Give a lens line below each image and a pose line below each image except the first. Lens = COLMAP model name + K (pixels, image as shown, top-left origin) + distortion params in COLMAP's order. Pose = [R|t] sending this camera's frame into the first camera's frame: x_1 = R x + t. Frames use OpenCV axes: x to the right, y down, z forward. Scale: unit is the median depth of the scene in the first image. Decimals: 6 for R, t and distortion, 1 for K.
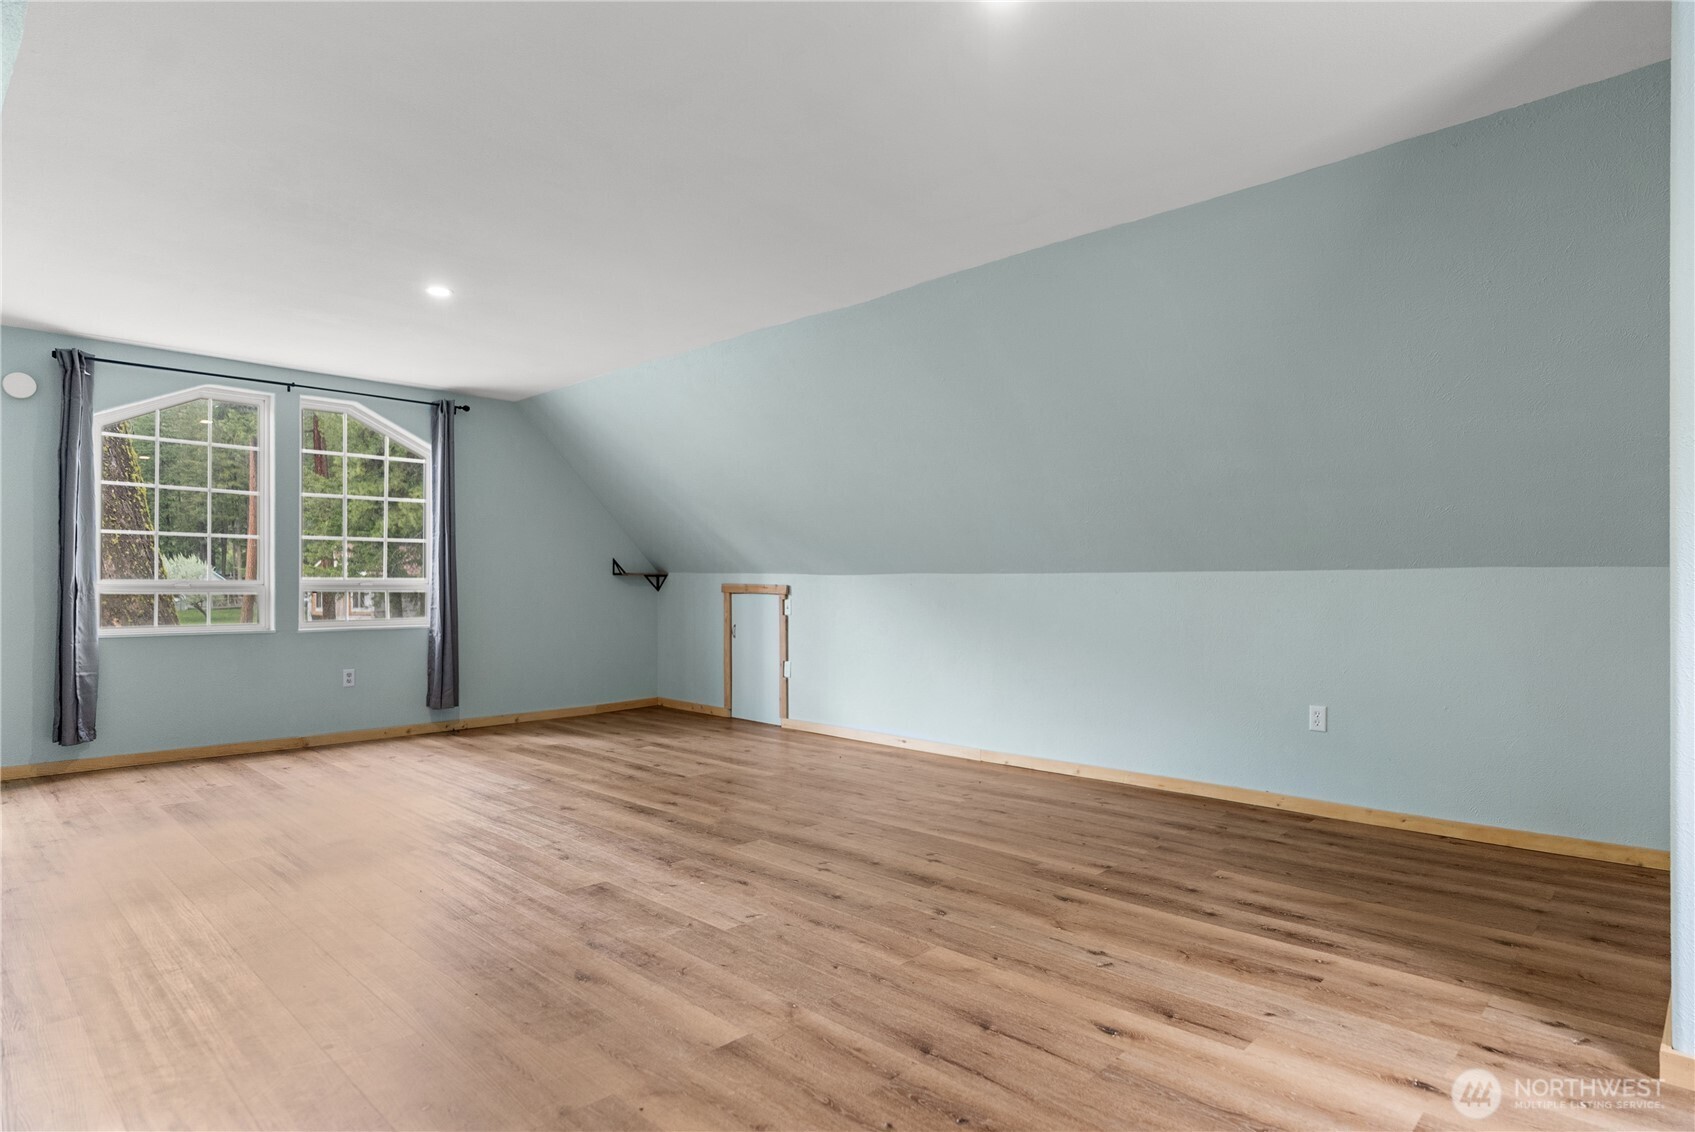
lens RADIAL K [[913.4, 0, 847.5], [0, 913.4, 566.0], [0, 0, 1]] dist [0.002020, 0.000258]
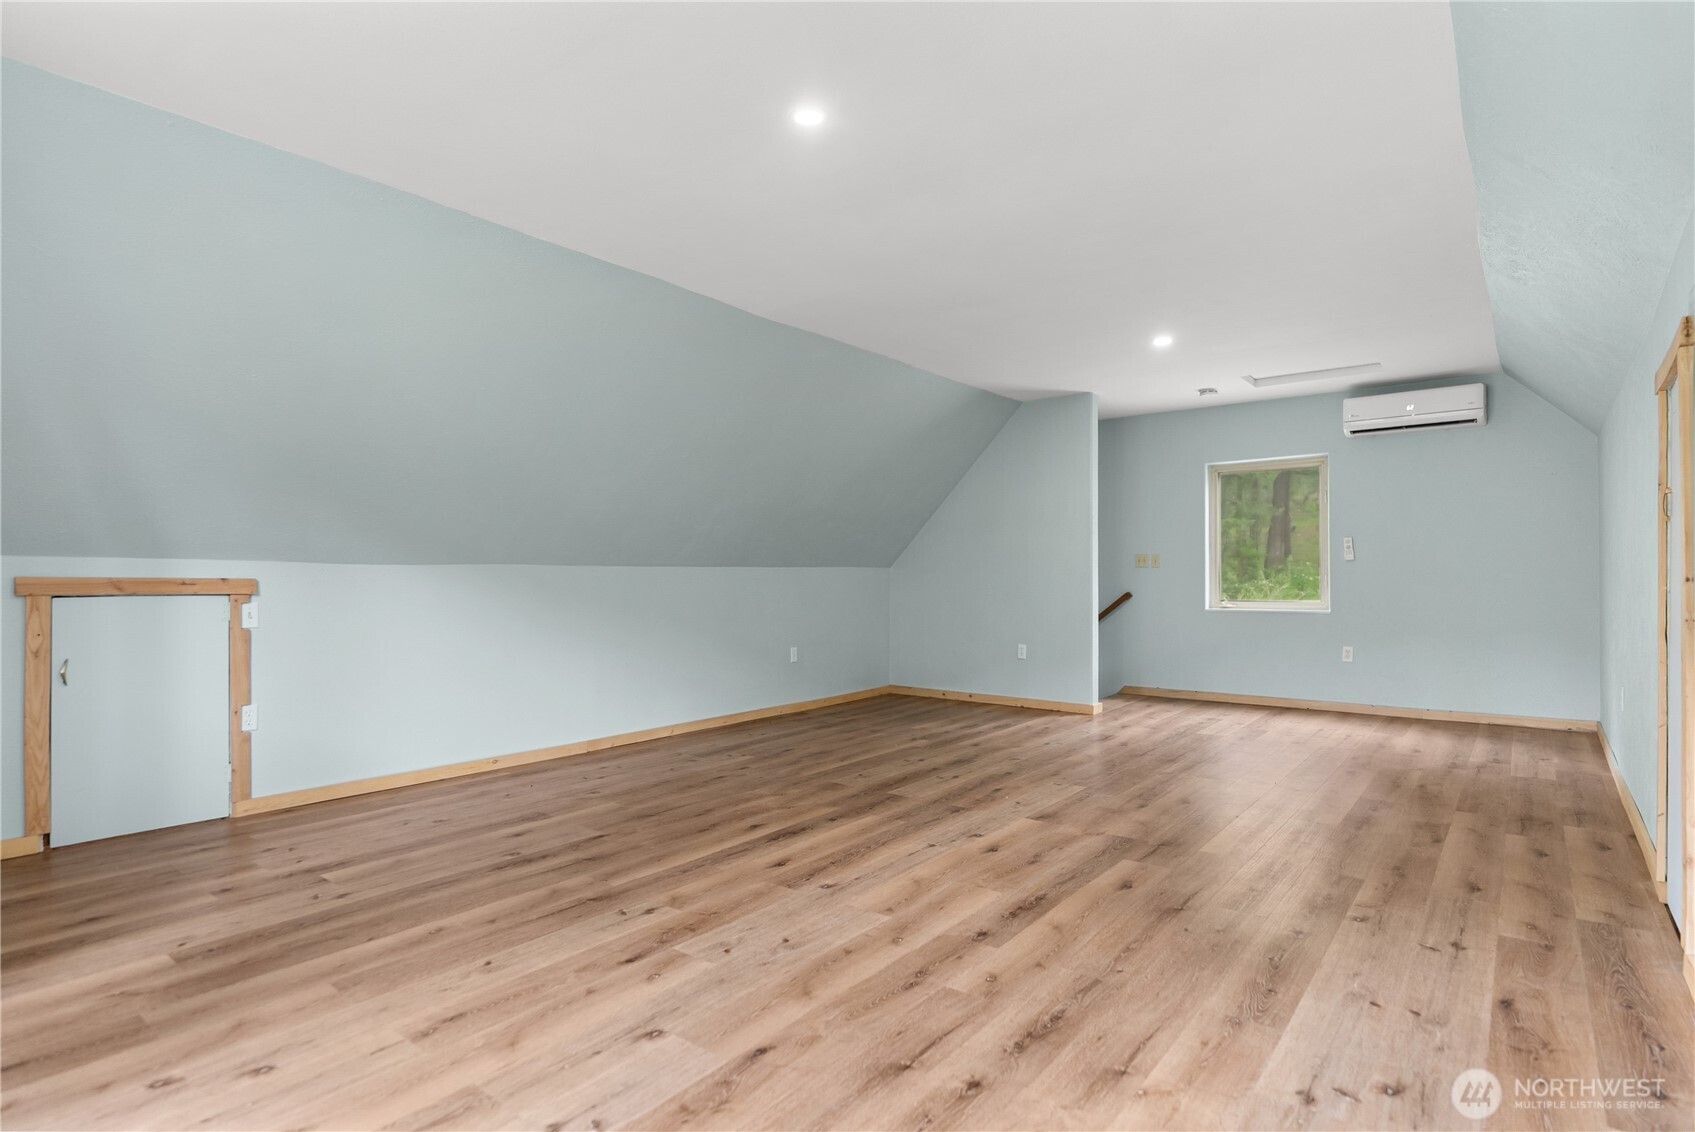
lens RADIAL K [[861.7, 0, 847.5], [0, 861.7, 566.0], [0, 0, 1]] dist [-0.000633, -0.000029]
pose [[-0.099730, 0.014969, 0.994902, -1.070261], [-0.013030, 0.999781, -0.016348, 0.026260], [-0.994929, -0.014594, -0.099513, 1.048378]]
